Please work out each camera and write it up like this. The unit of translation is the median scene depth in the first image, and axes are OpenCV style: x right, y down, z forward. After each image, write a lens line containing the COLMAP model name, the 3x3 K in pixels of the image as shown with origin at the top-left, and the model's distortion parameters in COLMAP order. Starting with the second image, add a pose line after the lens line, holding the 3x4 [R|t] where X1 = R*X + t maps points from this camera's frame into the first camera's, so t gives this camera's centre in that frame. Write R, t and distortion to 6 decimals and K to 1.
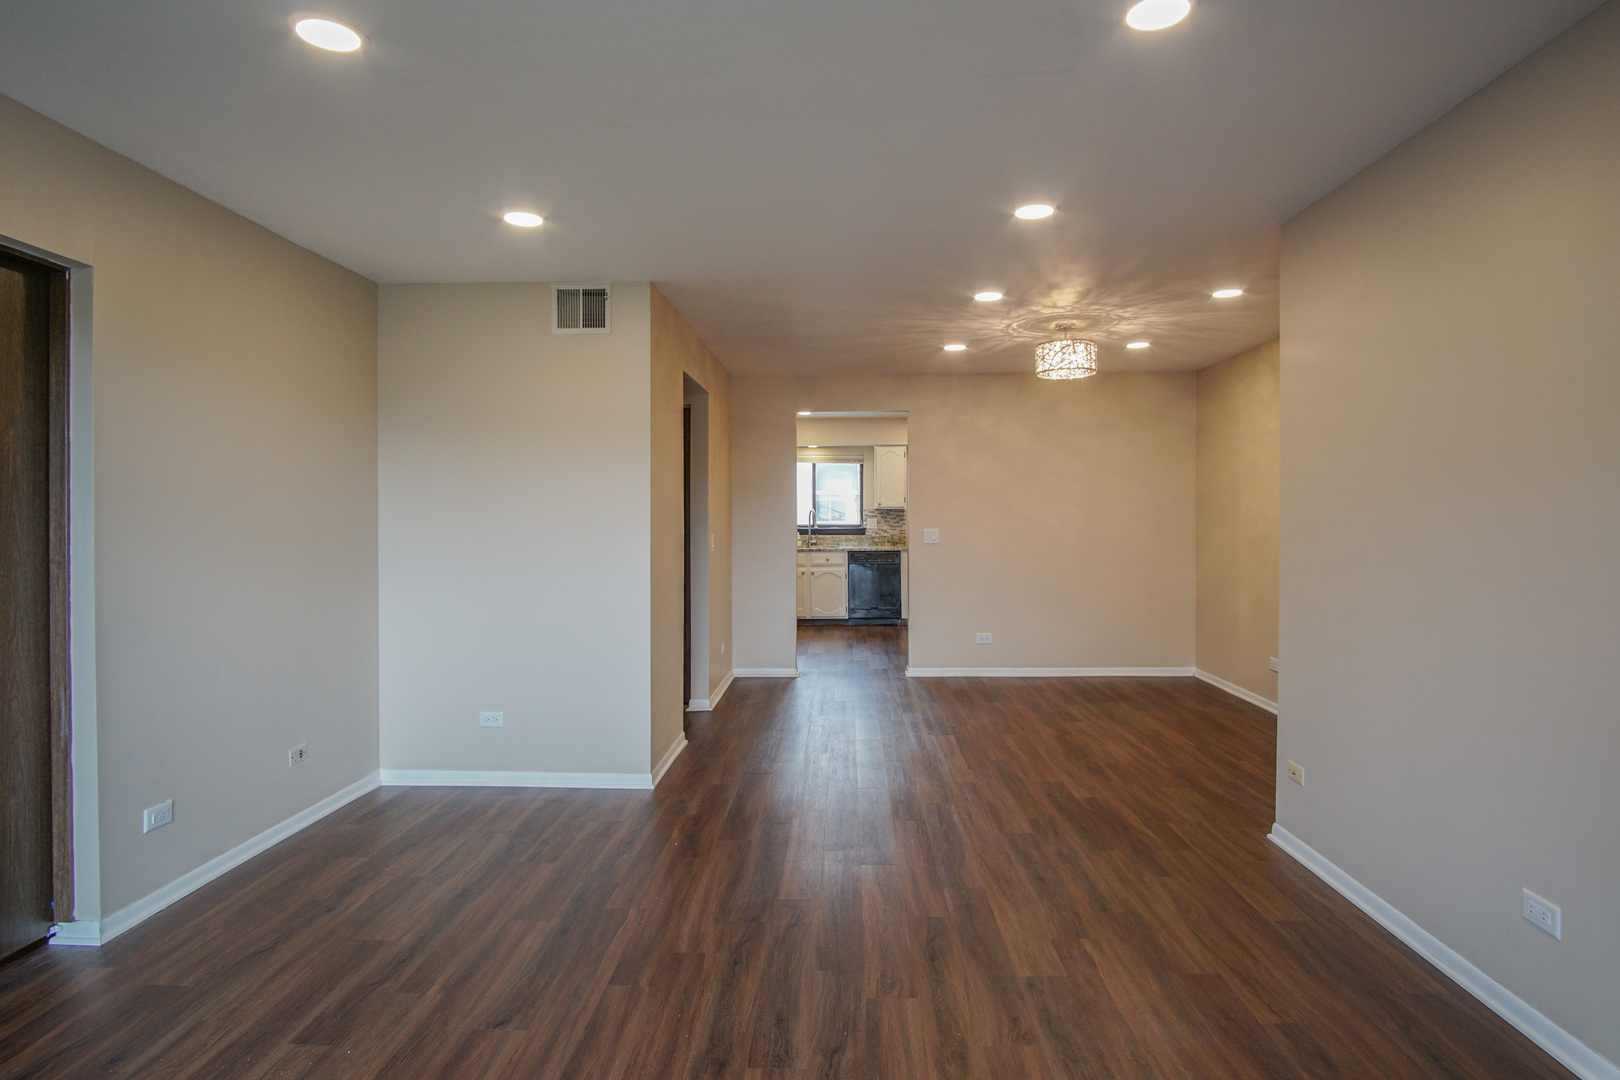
lens RADIAL K [[875.6, 0, 815.6], [0, 875.6, 530.5], [0, 0, 1]] dist [-0.031465, 0.001945]
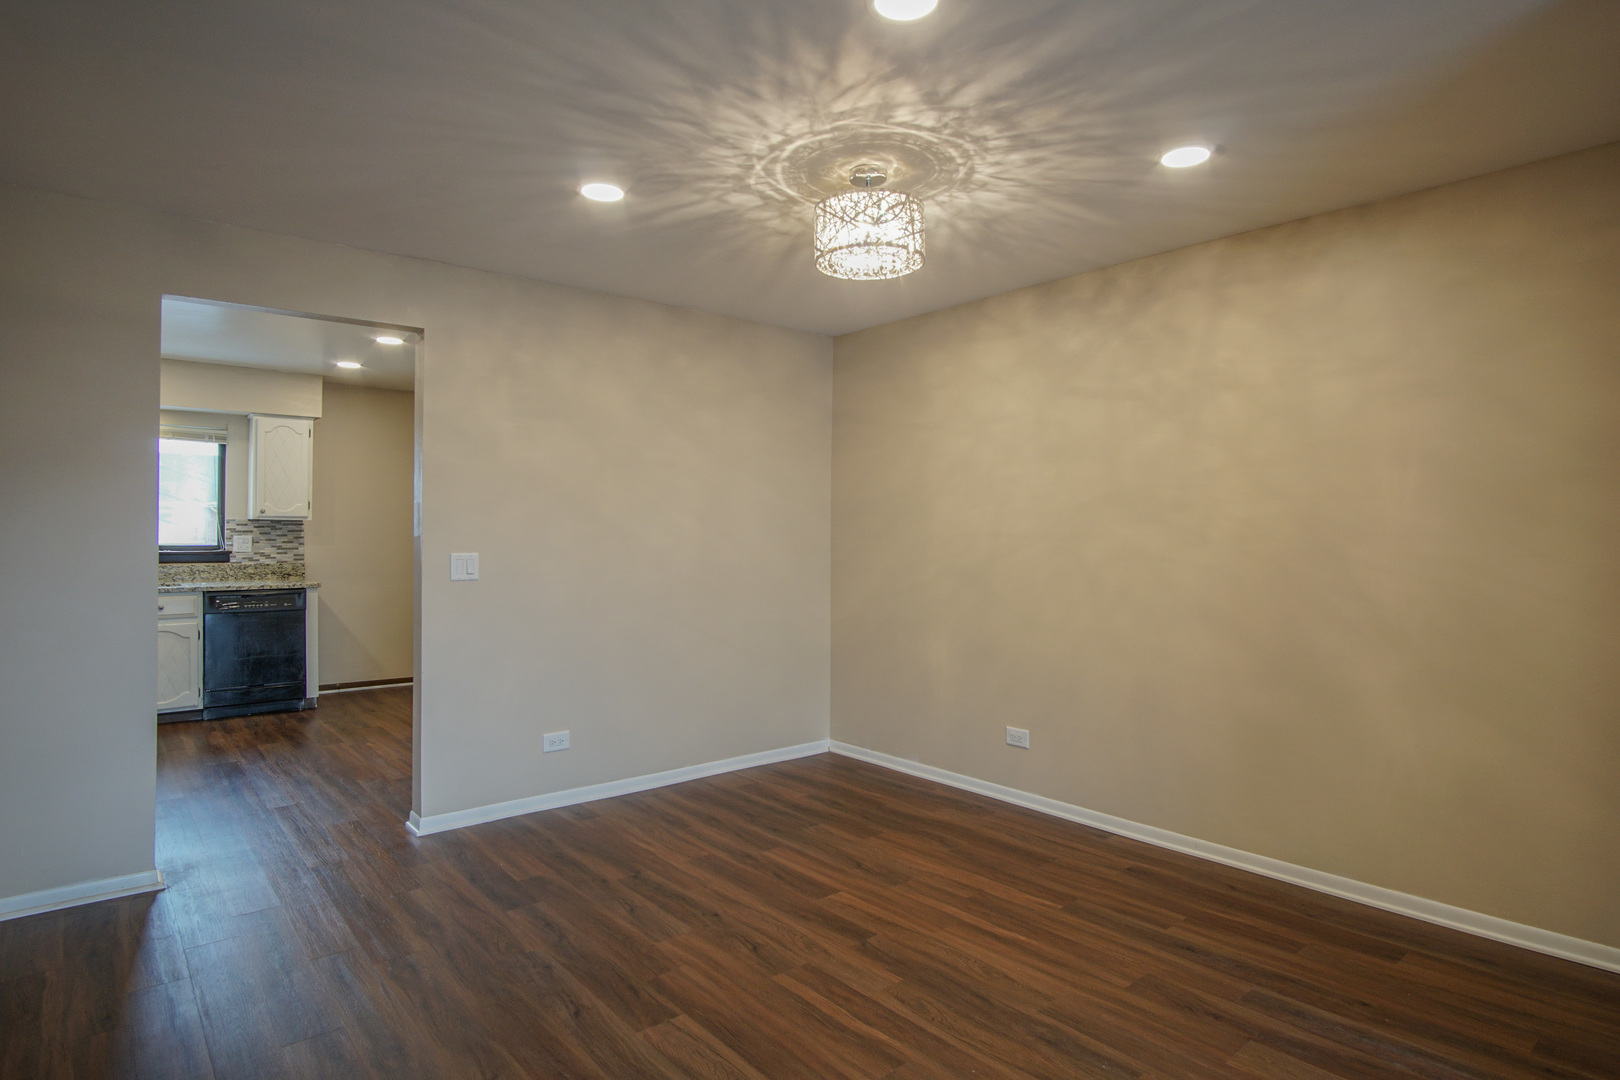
lens RADIAL K [[875.6, 0, 815.6], [0, 875.6, 530.5], [0, 0, 1]] dist [-0.031465, 0.001945]
pose [[0.739058, 0.009615, 0.673573, -0.047652], [0.006240, 0.999758, -0.021117, -0.002032], [-0.673613, 0.019810, 0.738819, 0.308442]]
